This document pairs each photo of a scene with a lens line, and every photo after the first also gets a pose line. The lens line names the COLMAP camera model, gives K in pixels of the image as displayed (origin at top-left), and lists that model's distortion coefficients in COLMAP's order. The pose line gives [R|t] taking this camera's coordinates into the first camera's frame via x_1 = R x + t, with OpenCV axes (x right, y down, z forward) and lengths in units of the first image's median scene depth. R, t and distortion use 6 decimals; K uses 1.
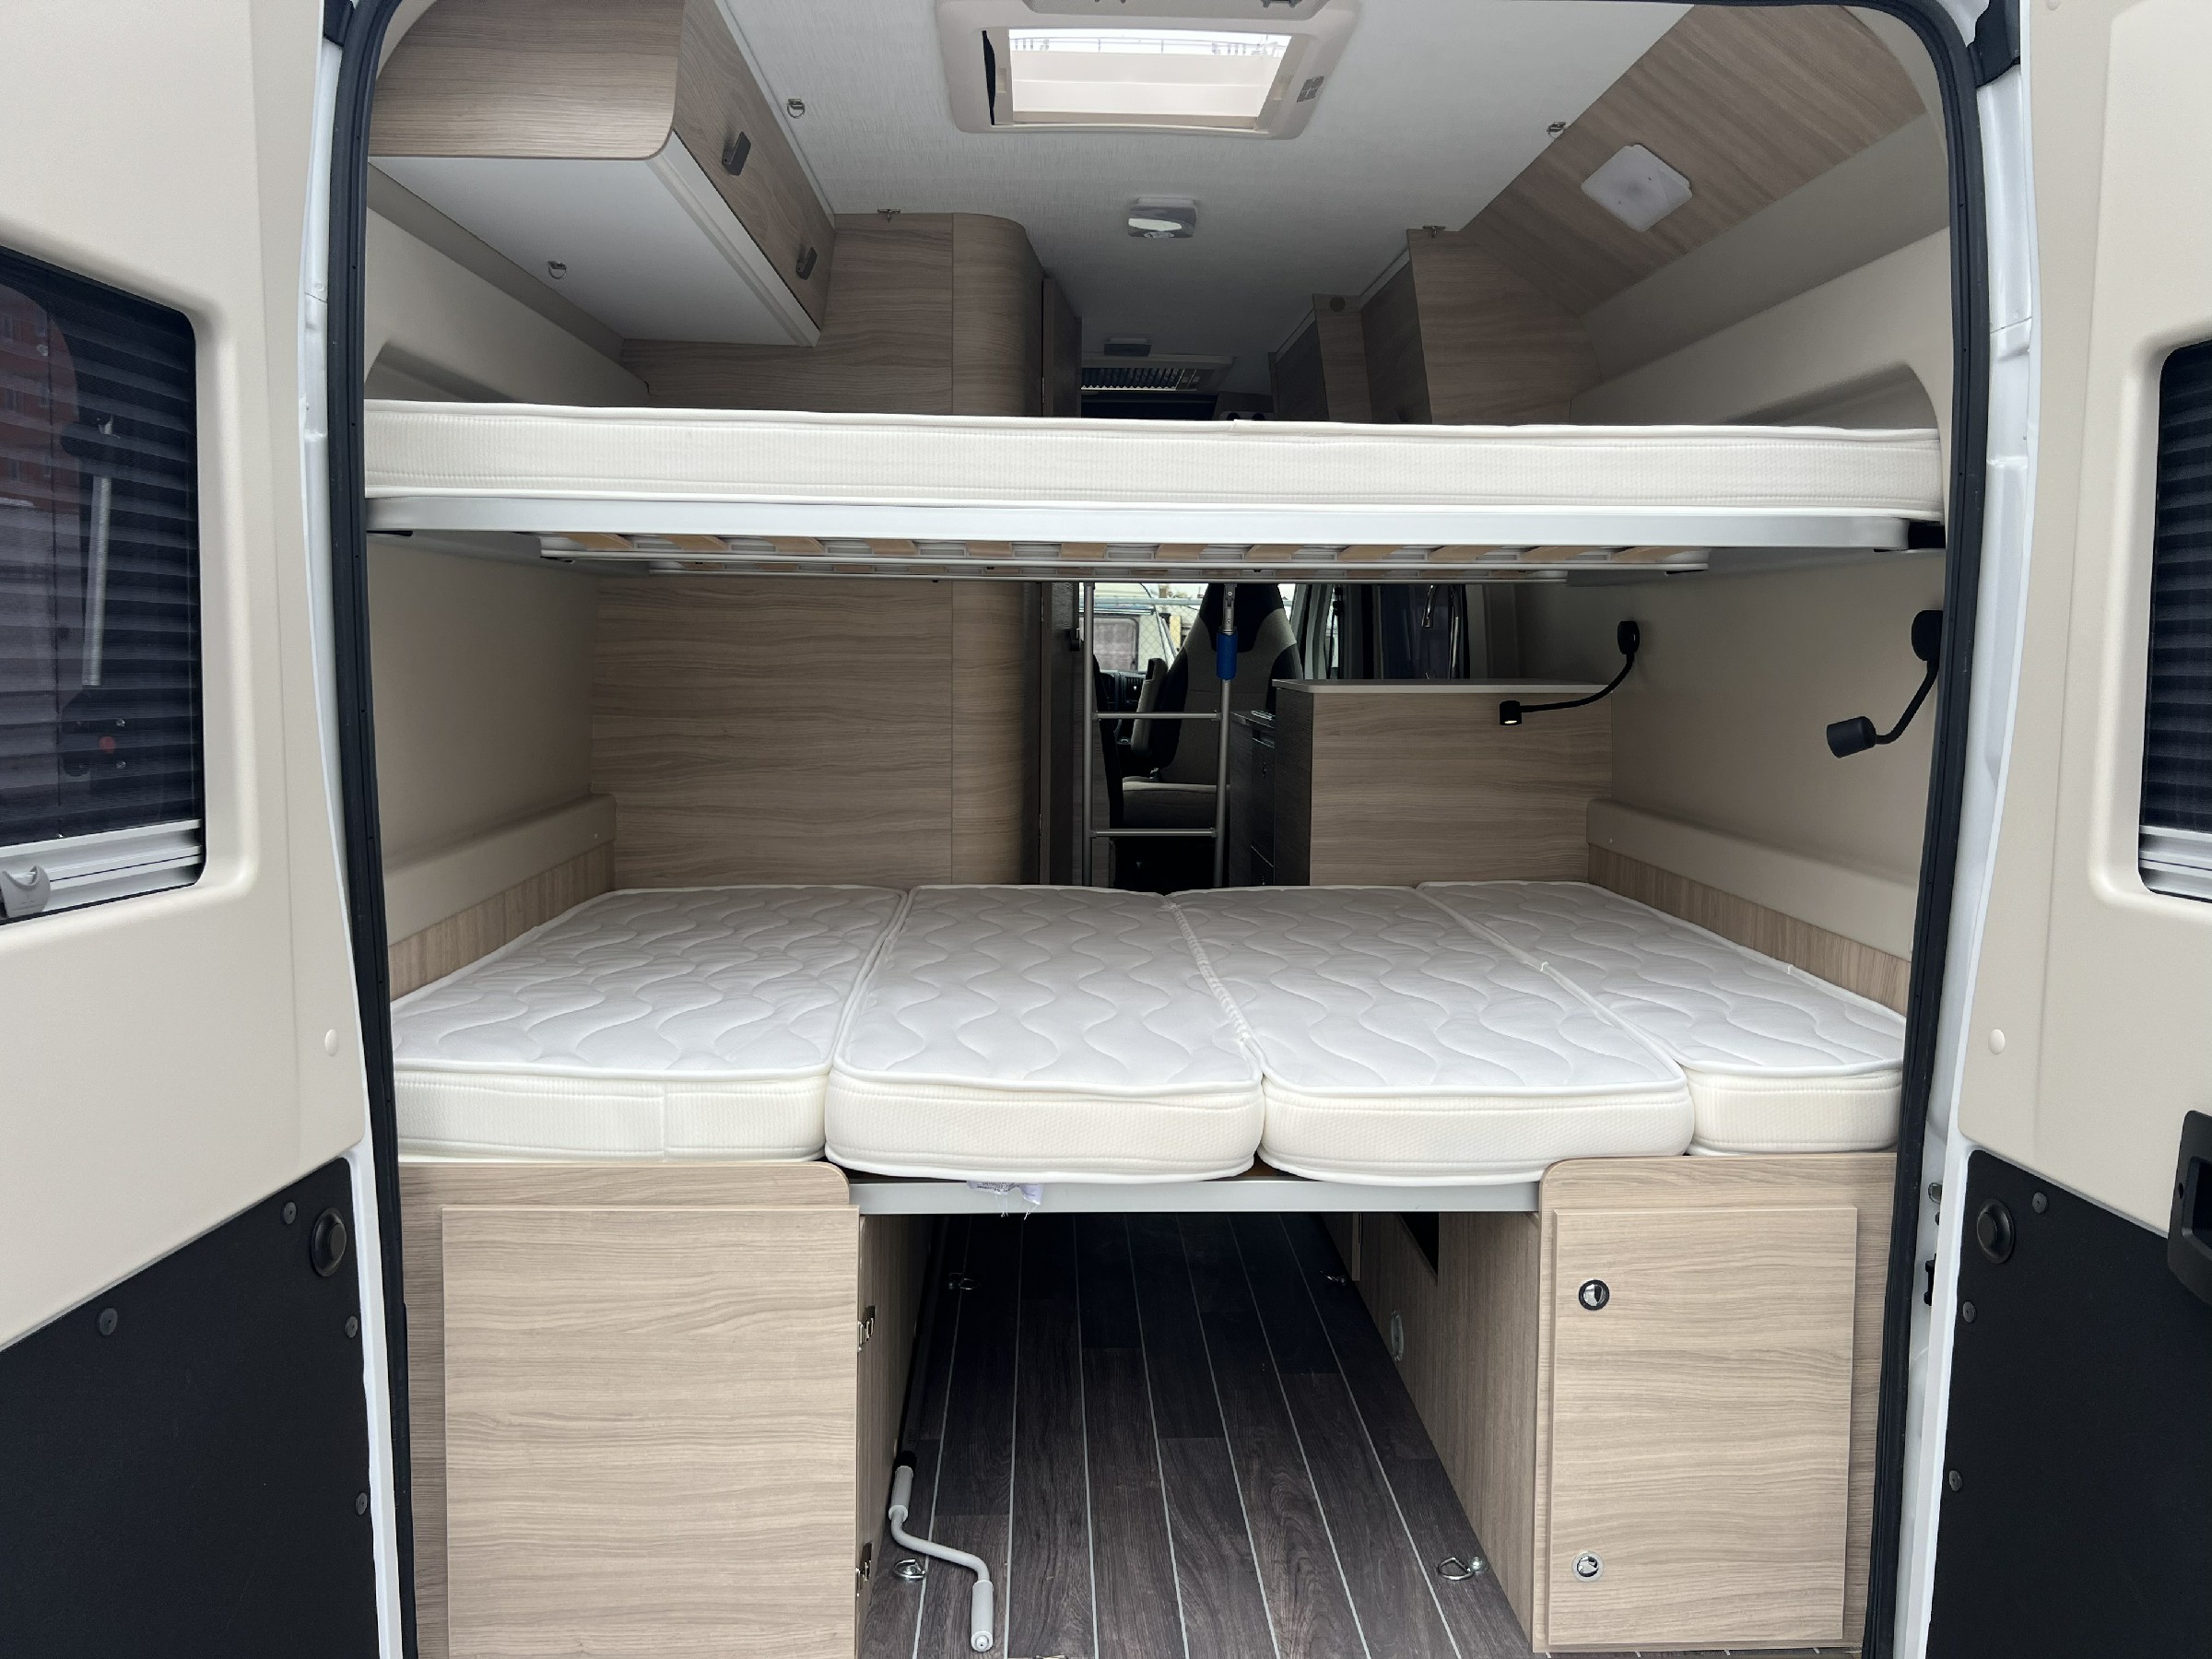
lens RADIAL K [[1668.5, 0, 1121.7], [0, 1668.5, 826.8], [0, 0, 1]] dist [0.046206, -0.054832]
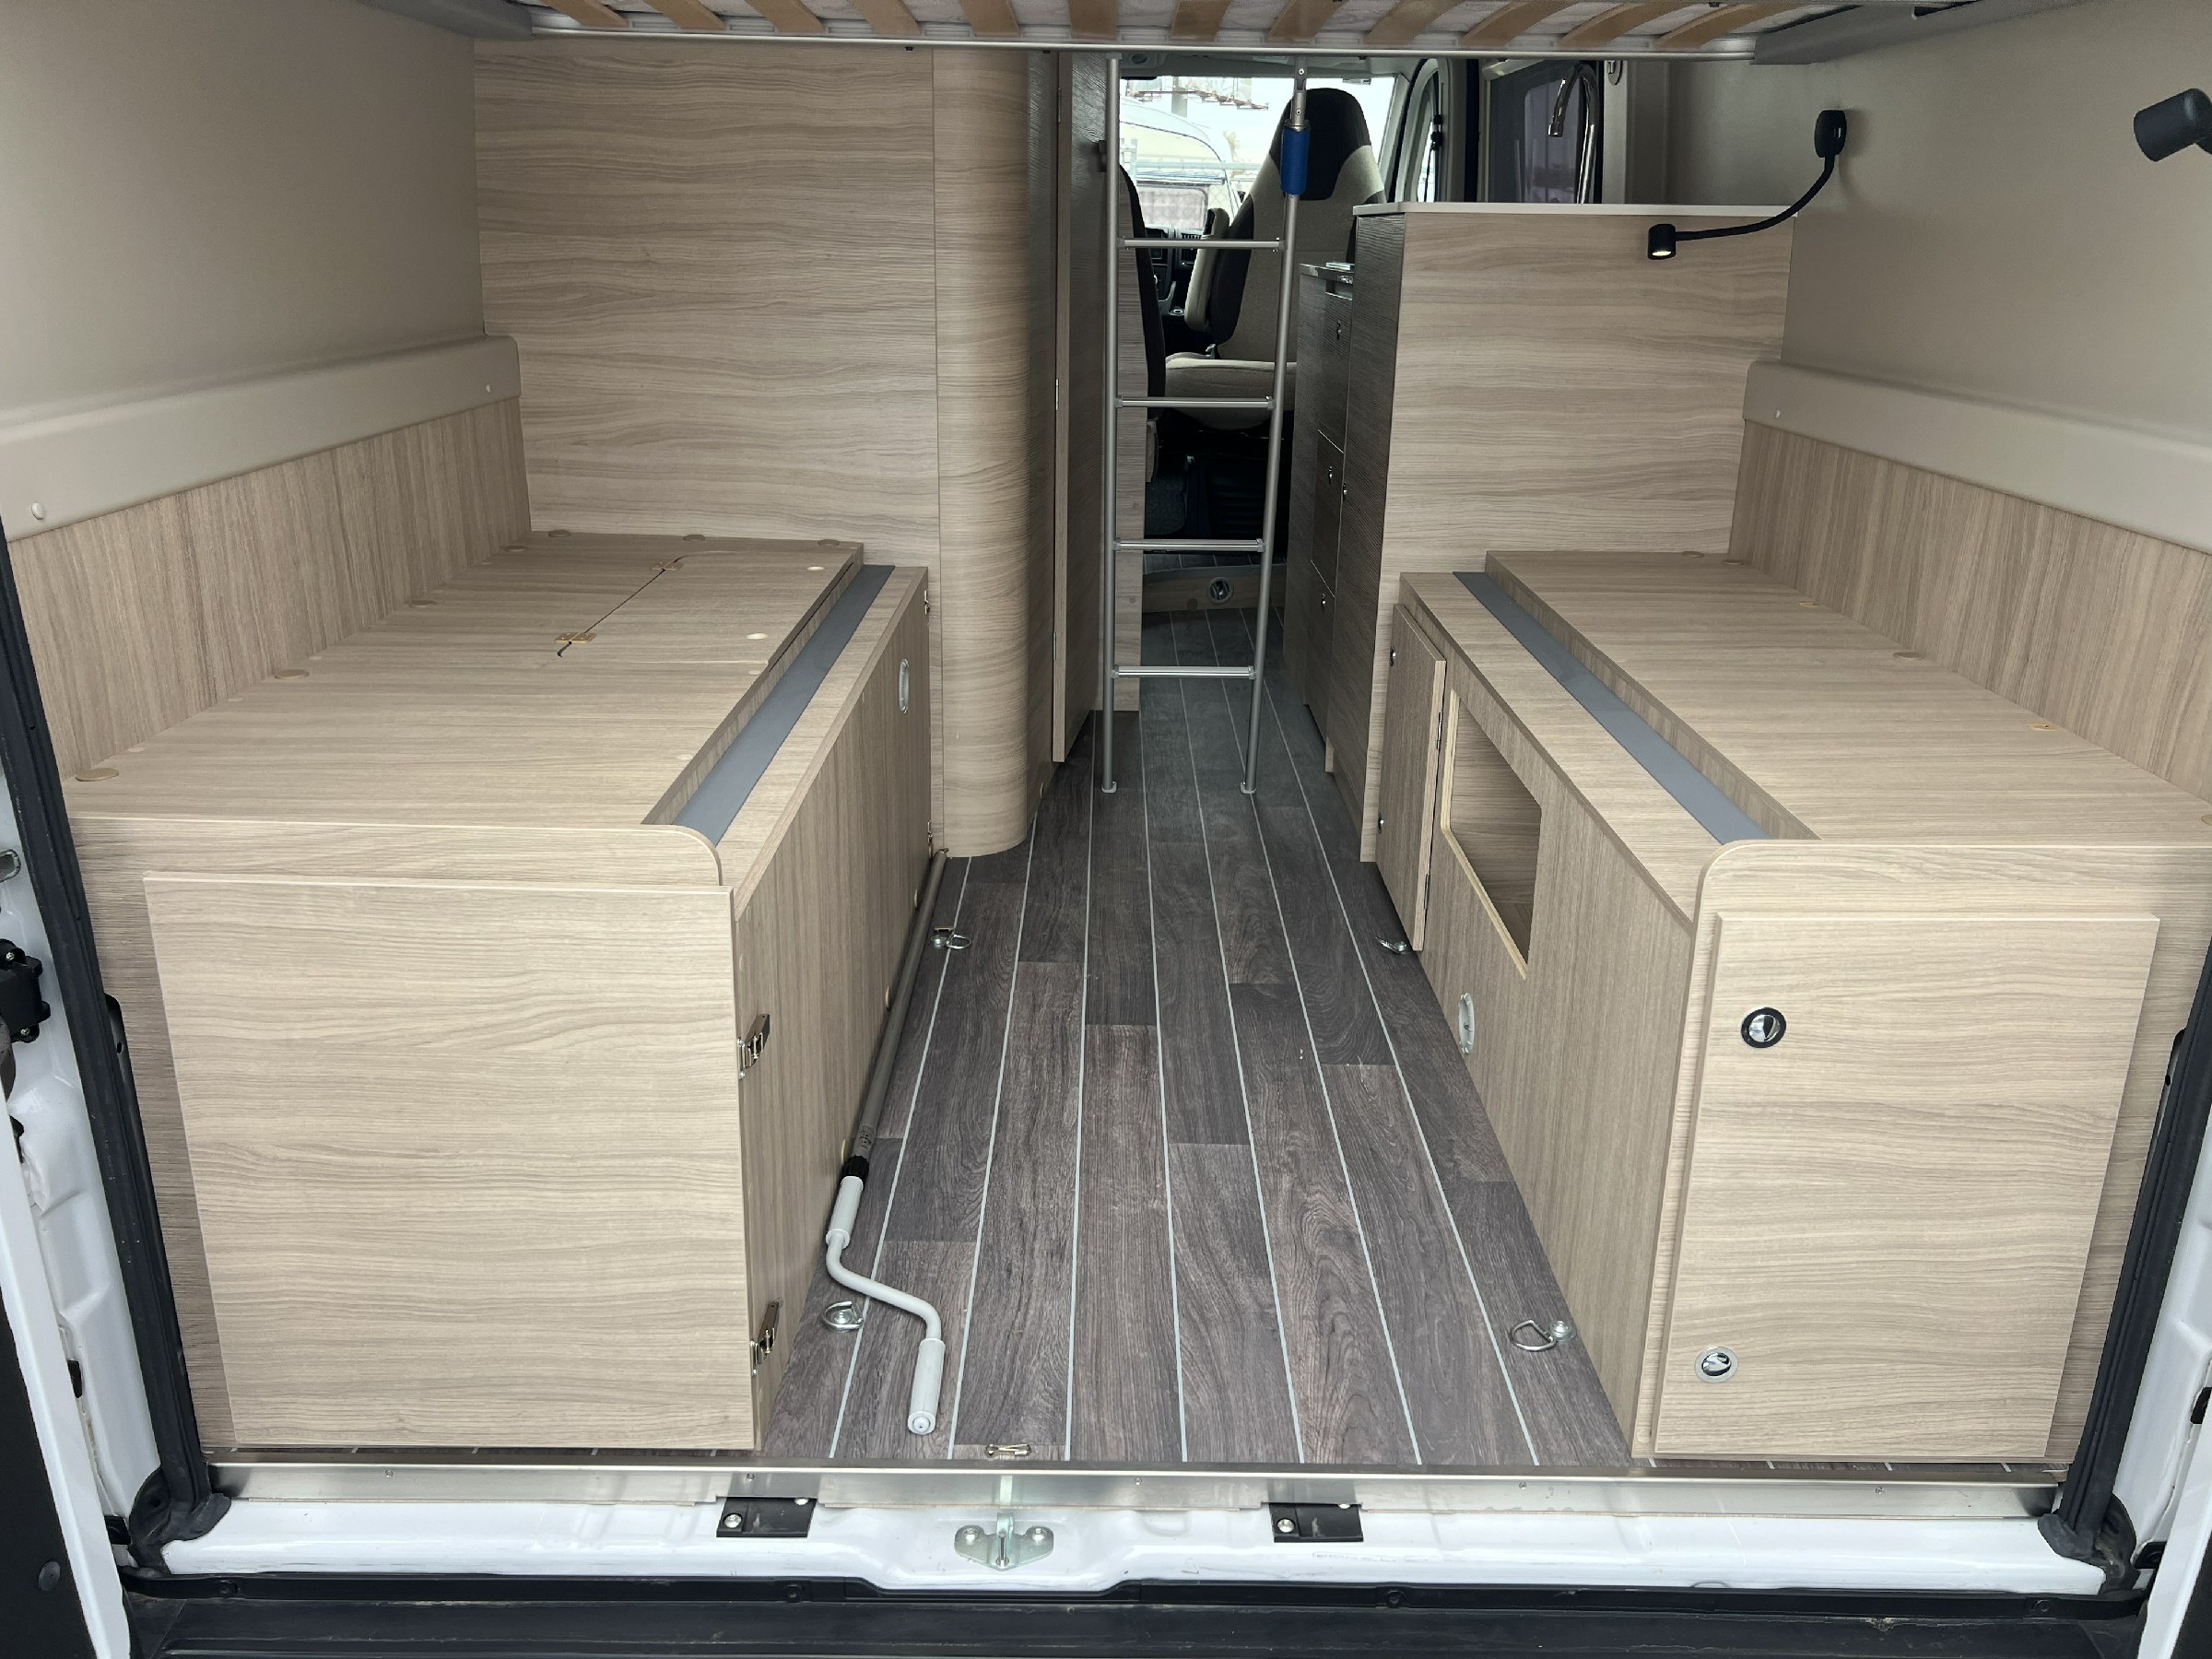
lens RADIAL K [[1668.5, 0, 1116.2], [0, 1668.5, 821.0], [0, 0, 1]] dist [0.046206, -0.054832]
pose [[0.998999, 0.022545, -0.038638, 0.030454], [-0.013307, 0.974384, 0.224495, 0.034994], [0.042710, -0.223756, 0.973709, 0.299658]]
